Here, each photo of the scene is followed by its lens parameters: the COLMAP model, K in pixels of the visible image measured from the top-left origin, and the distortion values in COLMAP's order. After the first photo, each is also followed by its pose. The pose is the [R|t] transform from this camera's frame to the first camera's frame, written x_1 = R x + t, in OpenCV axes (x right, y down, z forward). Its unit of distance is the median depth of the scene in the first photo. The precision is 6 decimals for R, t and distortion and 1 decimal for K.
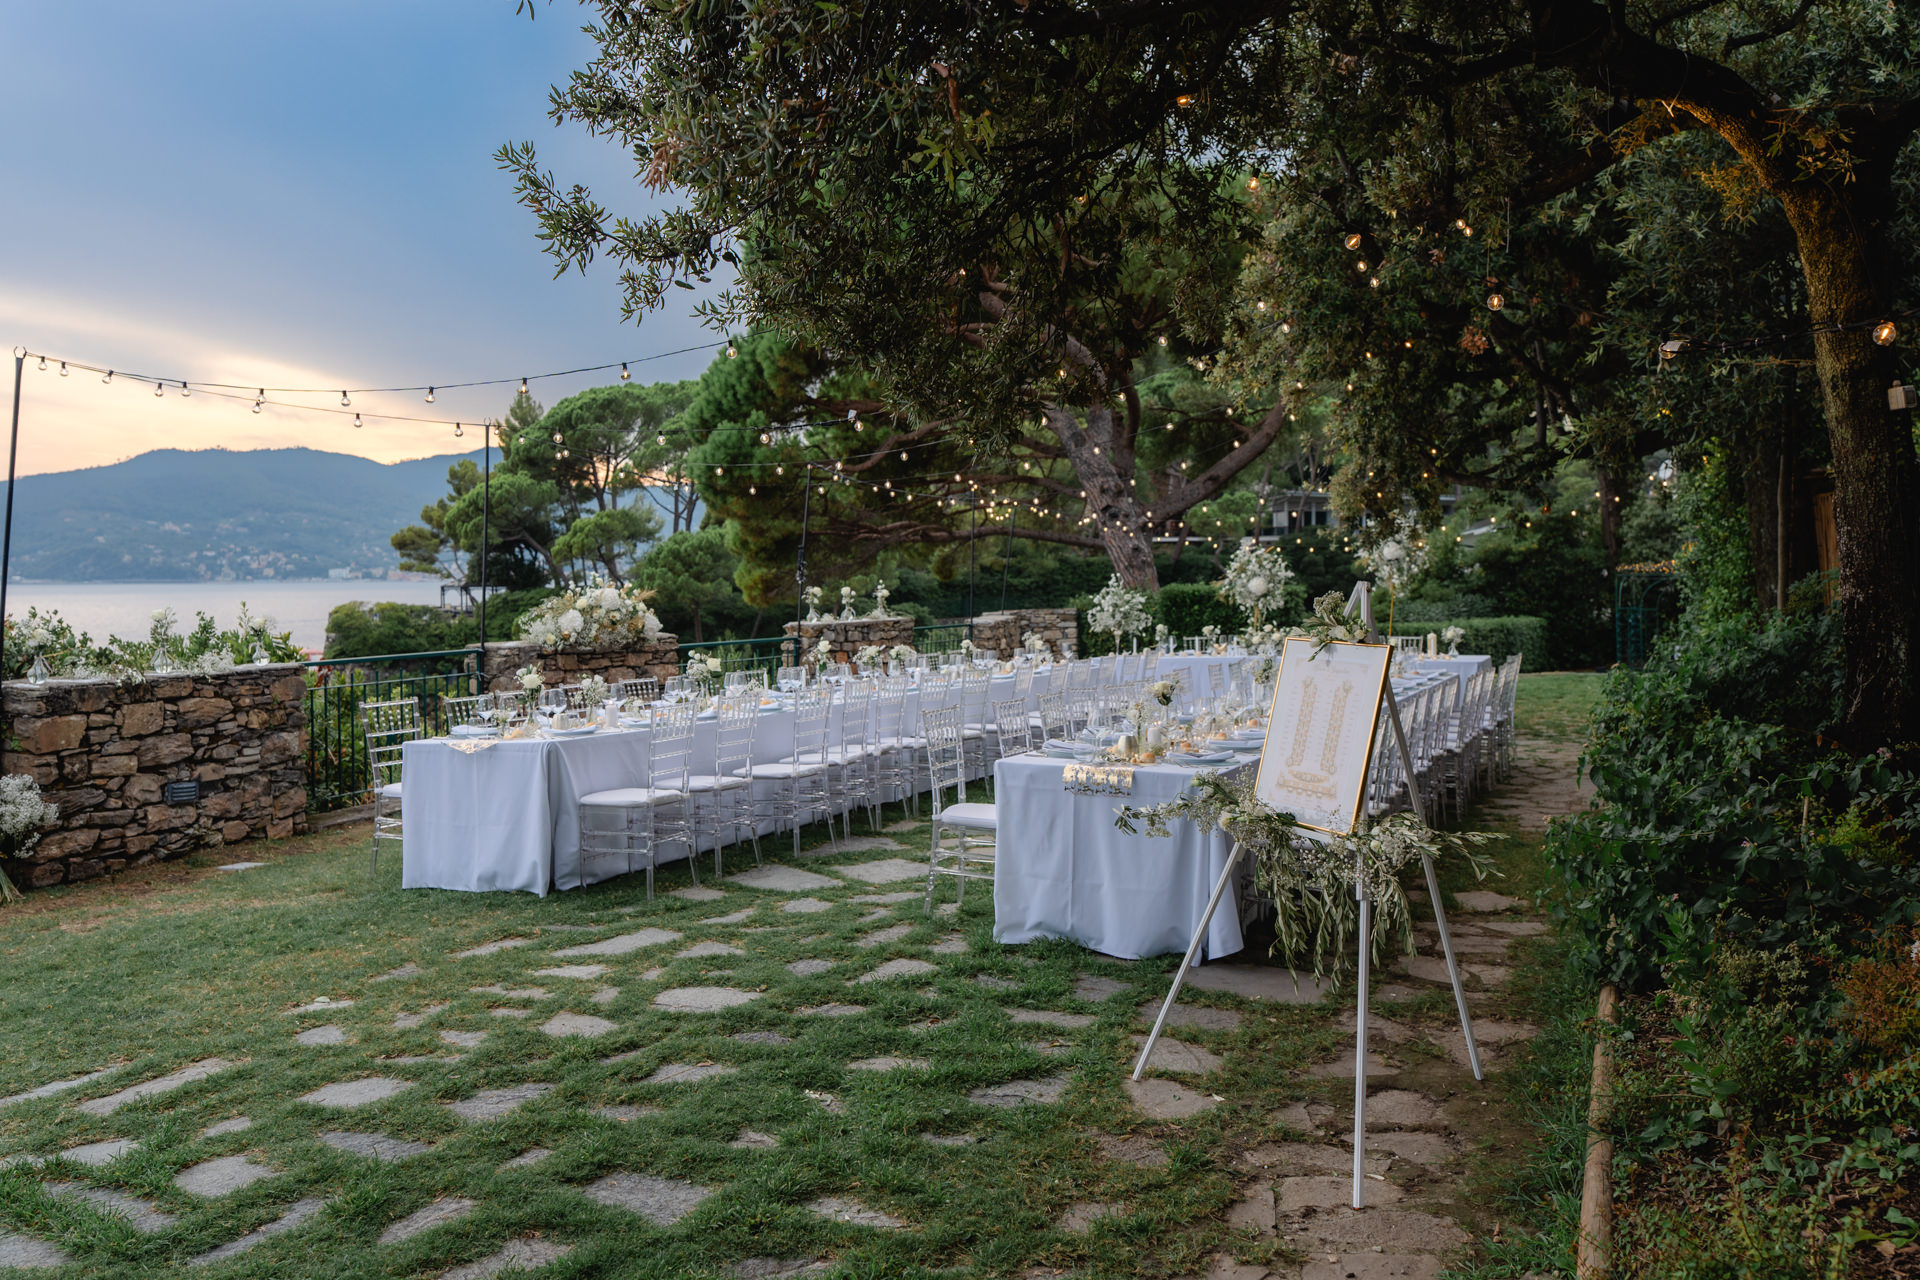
lens RADIAL K [[1607.3, 0, 950.2], [0, 1607.3, 632.5], [0, 0, 1]] dist [-0.005305, -0.009160]
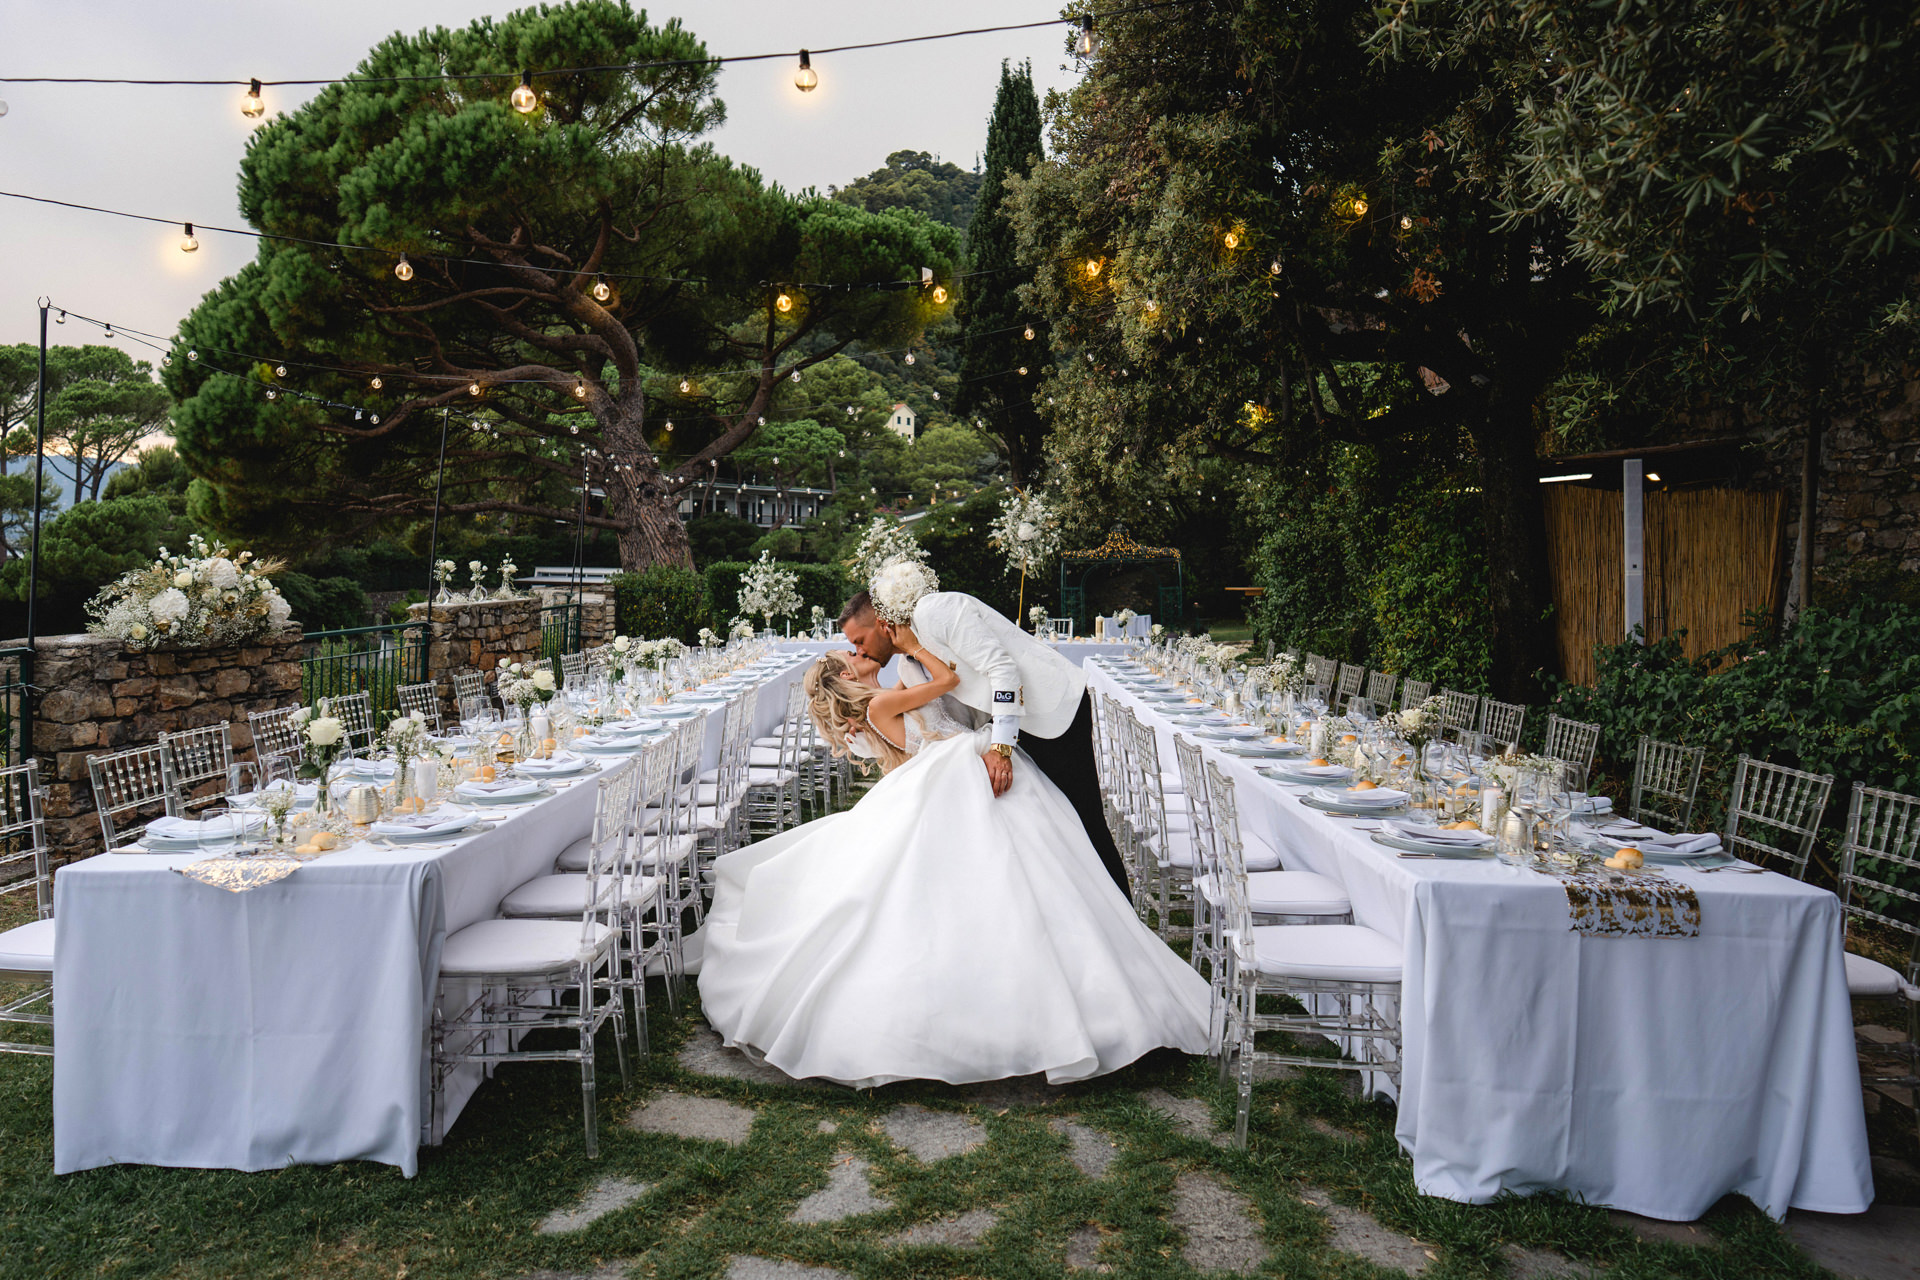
lens RADIAL K [[1379.0, 0, 892.3], [0, 1379.0, 591.1], [0, 0, 1]] dist [-0.001786, 0.003646]
pose [[0.927951, 0.005144, 0.372666, -0.078920], [-0.001532, 0.999949, -0.009988, -0.003541], [-0.372698, 0.008697, 0.927912, 0.156101]]
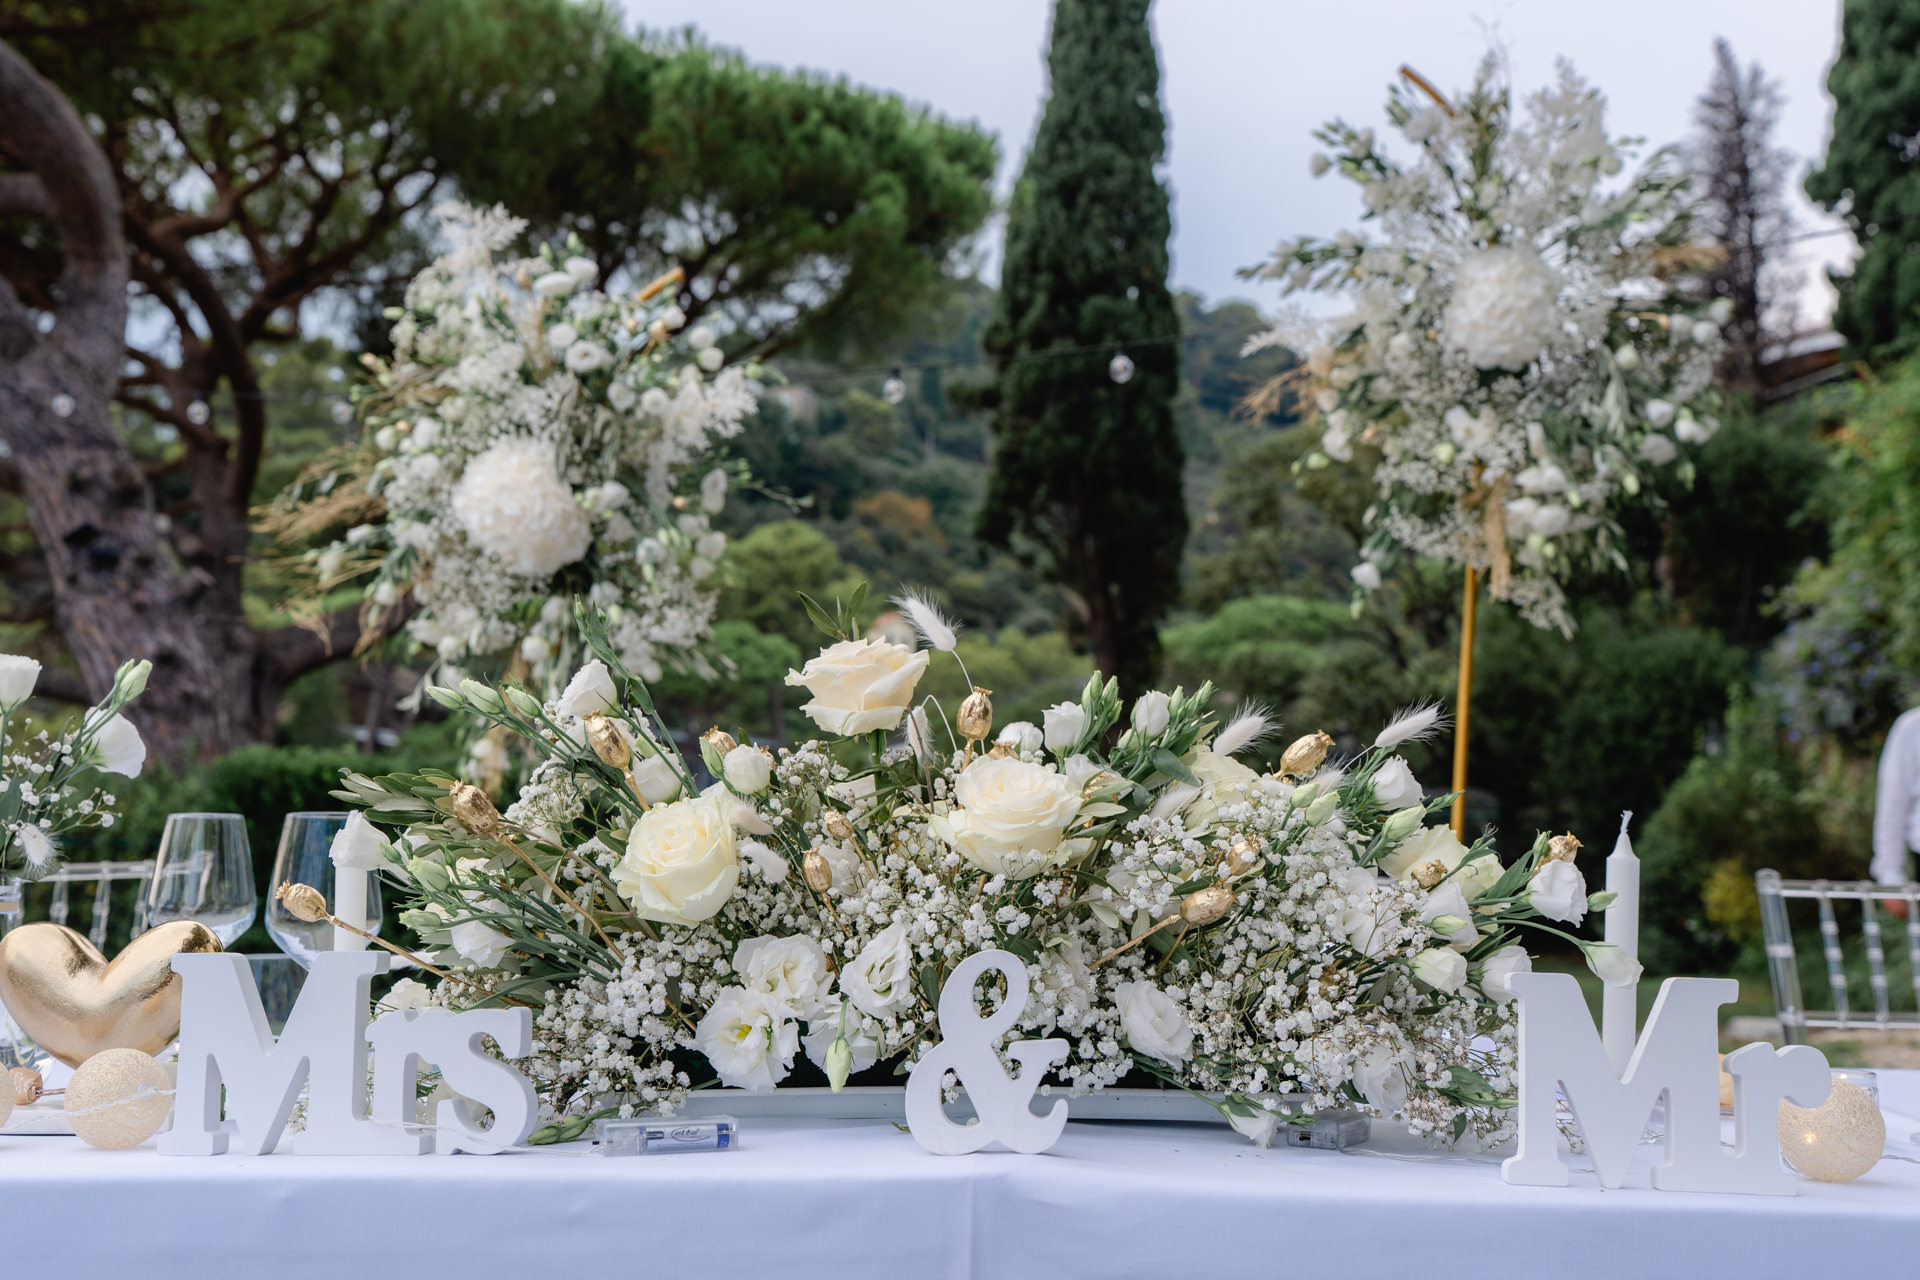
lens RADIAL K [[2015.7, 0, 957.9], [0, 2015.7, 638.5], [0, 0, 1]] dist [-0.013991, 0.000000]
pose [[0.913498, 0.066461, 0.401377, 0.099918], [-0.007940, 0.989292, -0.145737, 0.004923], [-0.406765, 0.129943, 0.904244, 0.558259]]
